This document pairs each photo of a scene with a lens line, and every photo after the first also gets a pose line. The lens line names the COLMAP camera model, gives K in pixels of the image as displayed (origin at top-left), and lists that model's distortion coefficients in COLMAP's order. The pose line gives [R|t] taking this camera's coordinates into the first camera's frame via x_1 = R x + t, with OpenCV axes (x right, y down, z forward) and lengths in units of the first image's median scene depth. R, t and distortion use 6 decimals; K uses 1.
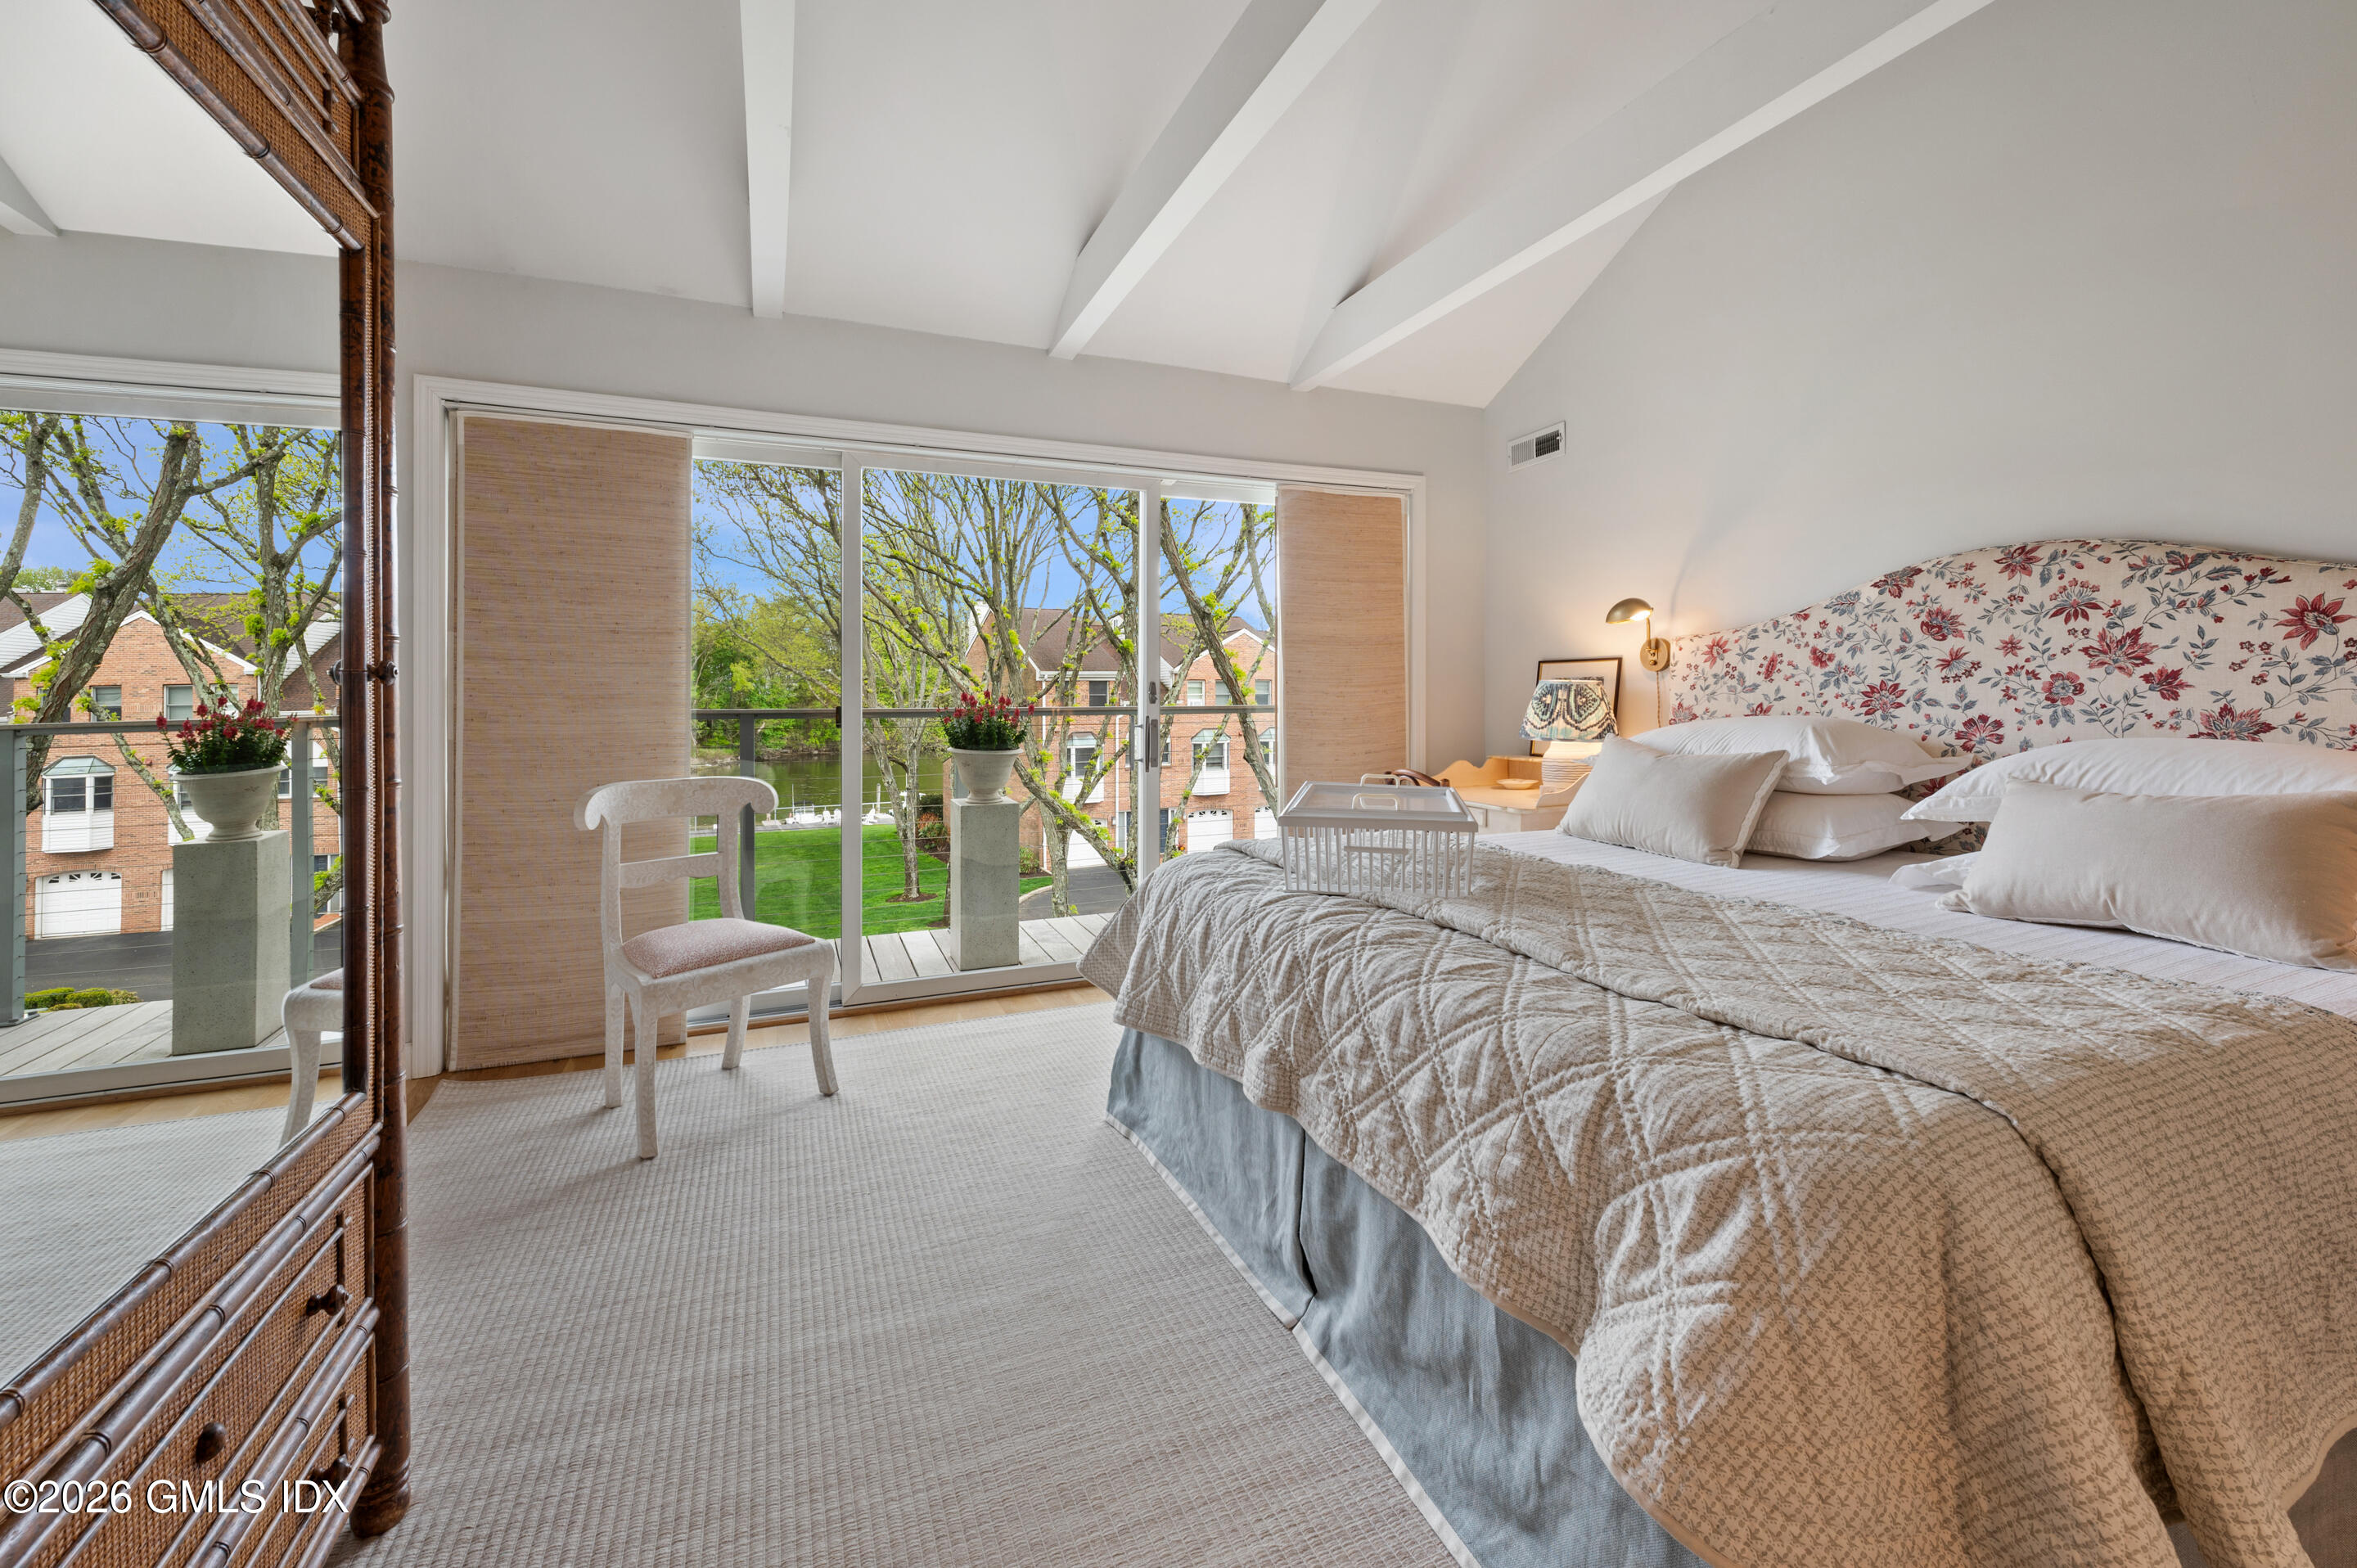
lens RADIAL K [[975.6, 0, 1194.3], [0, 975.6, 684.4], [0, 0, 1]] dist [-0.001503, -0.000175]
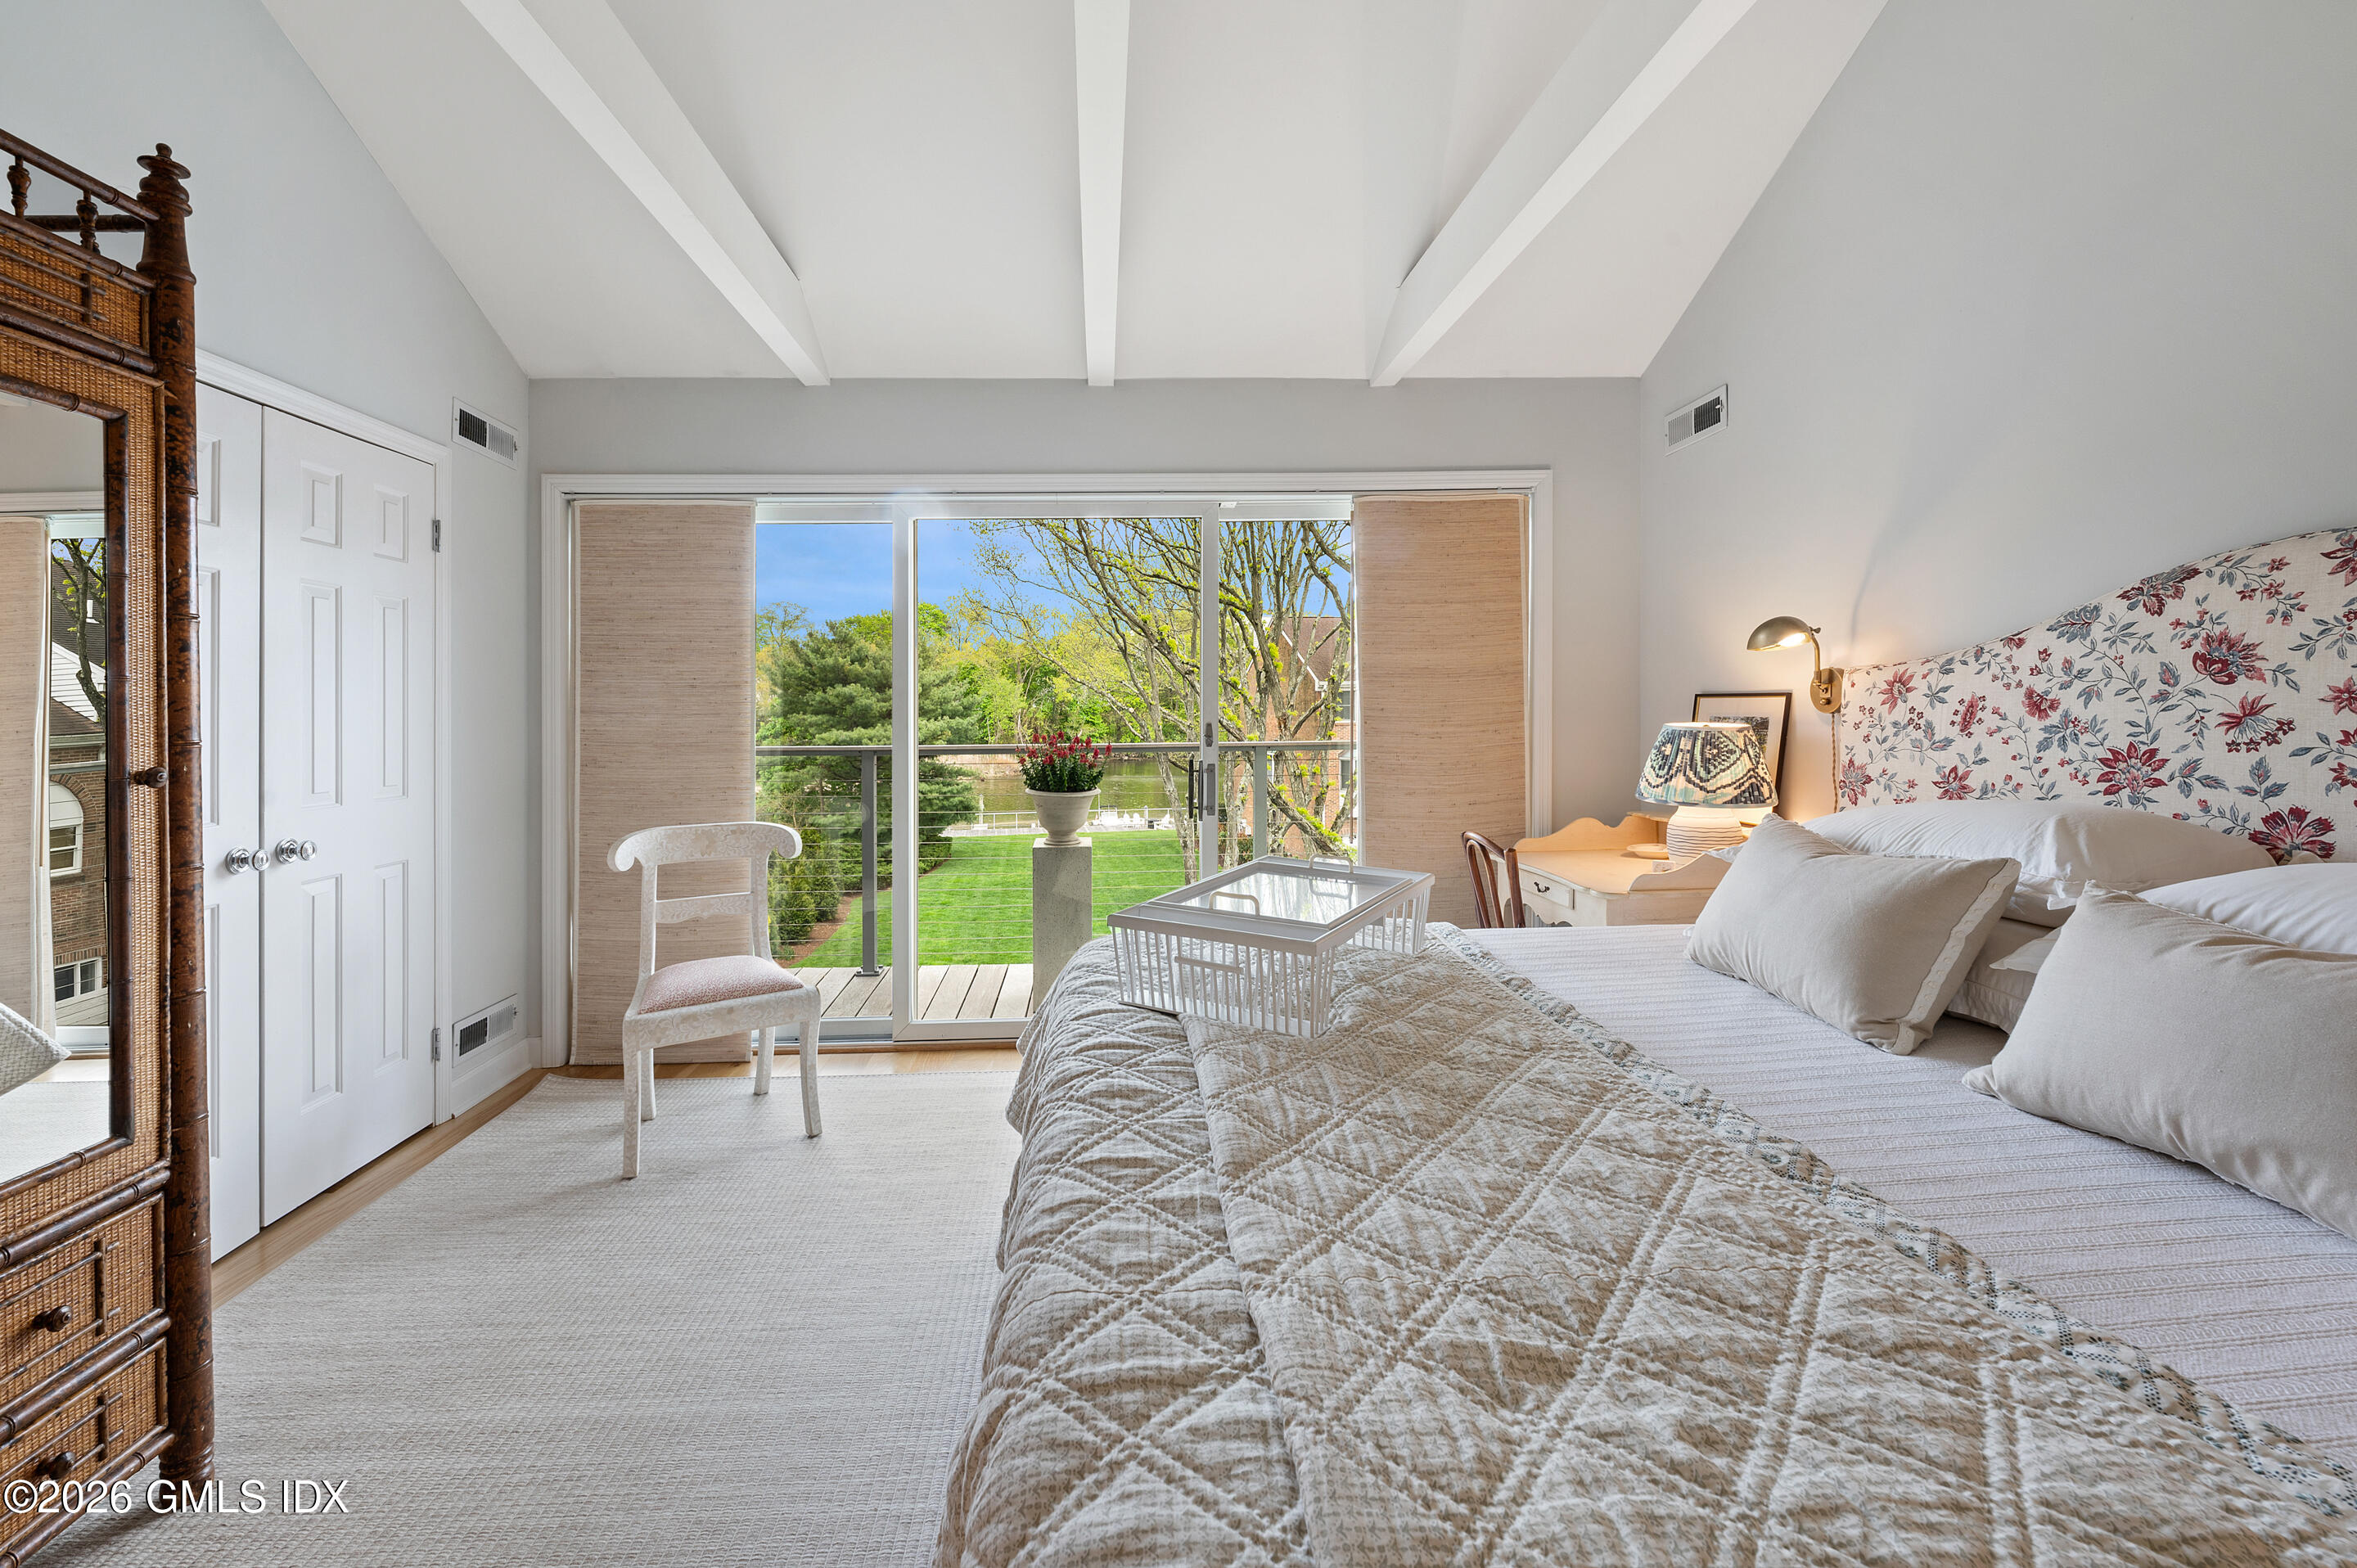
lens RADIAL K [[982.3, 0, 1124.2], [0, 982.3, 700.9], [0, 0, 1]] dist [-0.002017, -0.000858]
pose [[0.933308, -0.009591, -0.358949, 0.324864], [0.012989, 0.999891, 0.007056, -0.046889], [0.358842, -0.011247, 0.933331, 0.155747]]
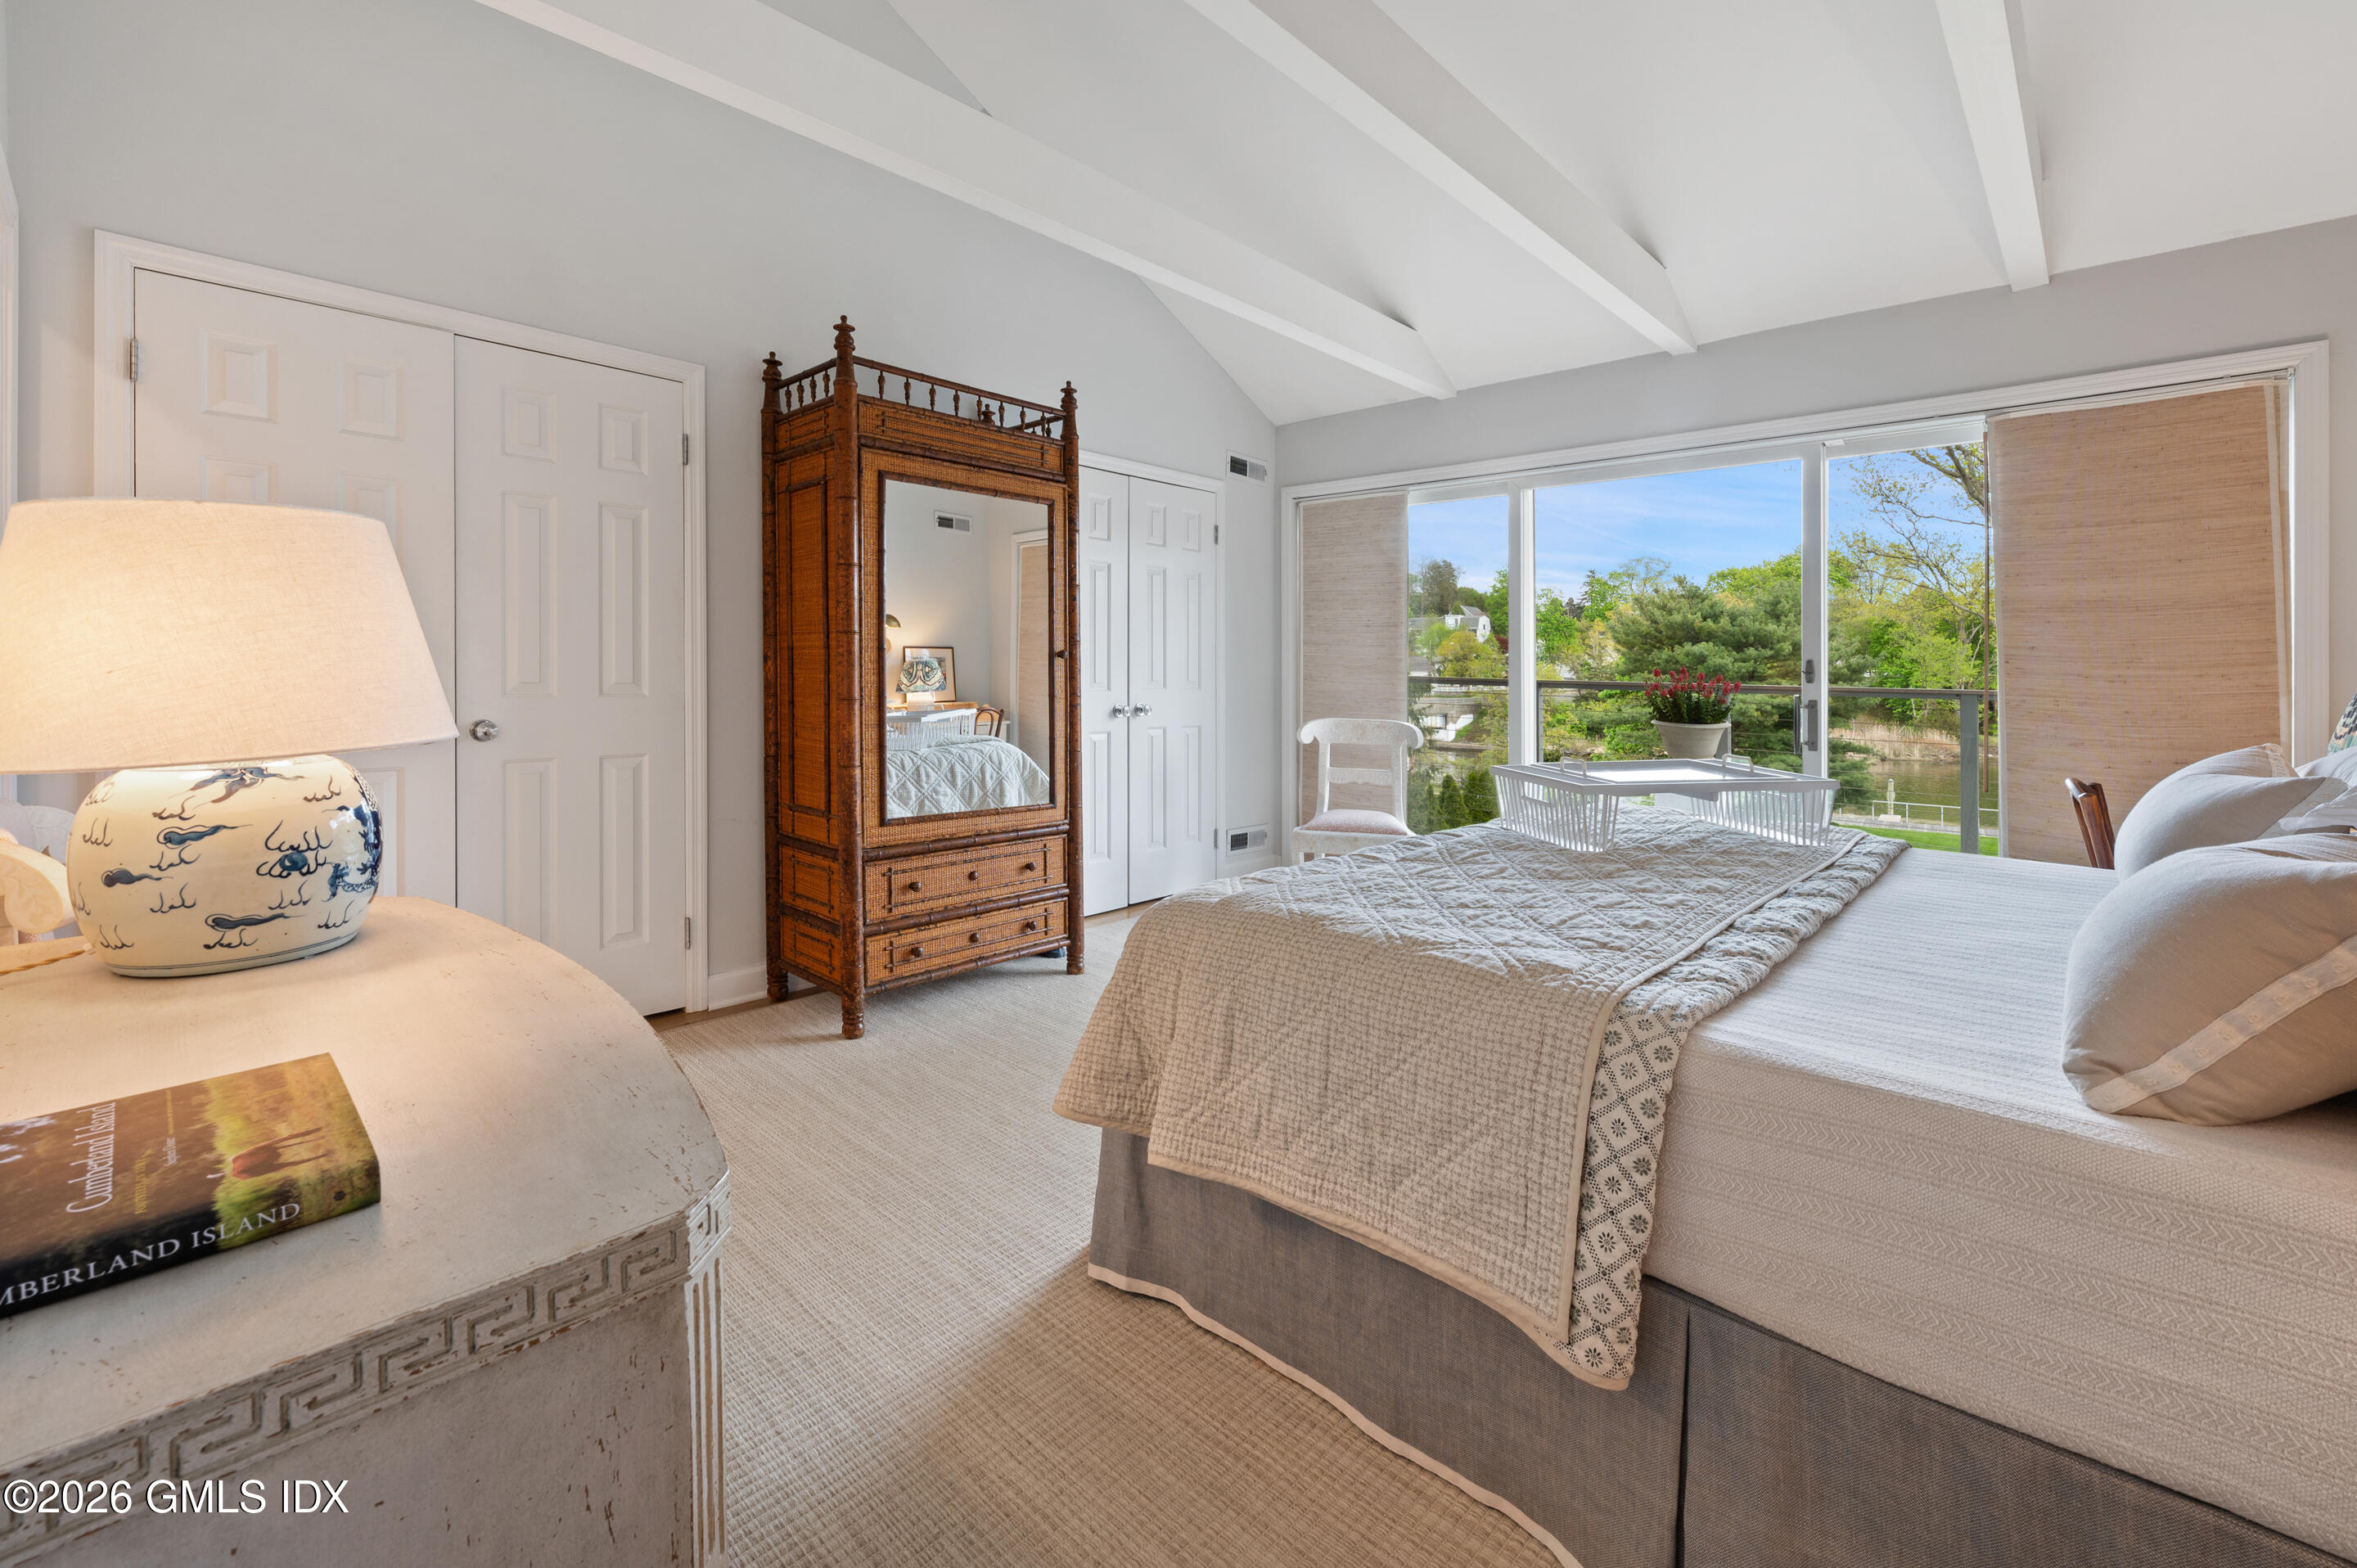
lens RADIAL K [[958.5, 0, 1177.7], [0, 958.5, 706.0], [0, 0, 1]] dist [-0.001348, -0.000418]
pose [[0.418138, 0.048799, -0.907072, 0.821025], [-0.002342, 0.998611, 0.052644, -0.008041], [0.908380, -0.019888, 0.417672, 0.080940]]
